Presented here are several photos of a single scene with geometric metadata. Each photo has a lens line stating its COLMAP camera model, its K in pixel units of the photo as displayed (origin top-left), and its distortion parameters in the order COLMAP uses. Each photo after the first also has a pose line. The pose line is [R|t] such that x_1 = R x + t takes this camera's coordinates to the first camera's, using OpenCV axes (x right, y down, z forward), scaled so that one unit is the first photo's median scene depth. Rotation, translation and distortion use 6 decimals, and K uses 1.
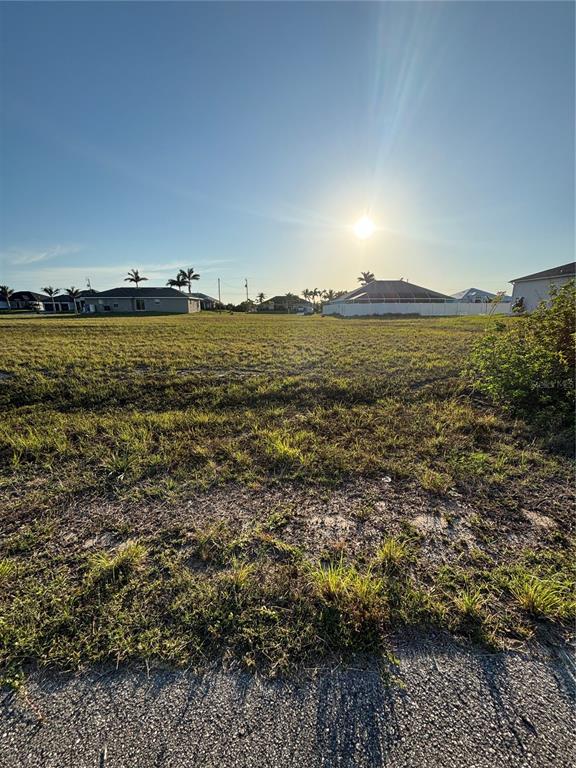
lens RADIAL K [[311.4, 0, 288.5], [0, 311.4, 386.7], [0, 0, 1]] dist [0.002364, -0.000246]
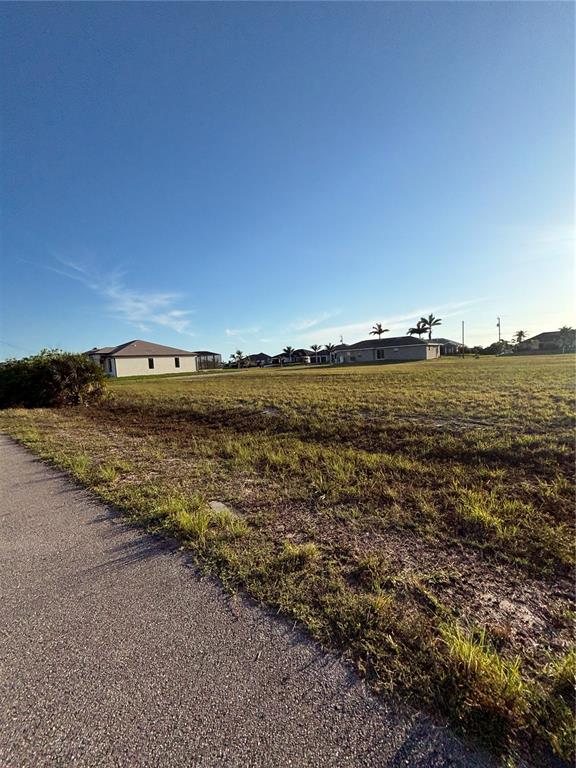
lens RADIAL K [[311.4, 0, 284.7], [0, 311.4, 380.5], [0, 0, 1]] dist [0.002364, -0.000246]
pose [[0.739921, -0.001174, -0.672693, 0.110686], [-0.109366, 0.986484, -0.122018, -0.003106], [0.663744, 0.163853, 0.729792, -0.056686]]
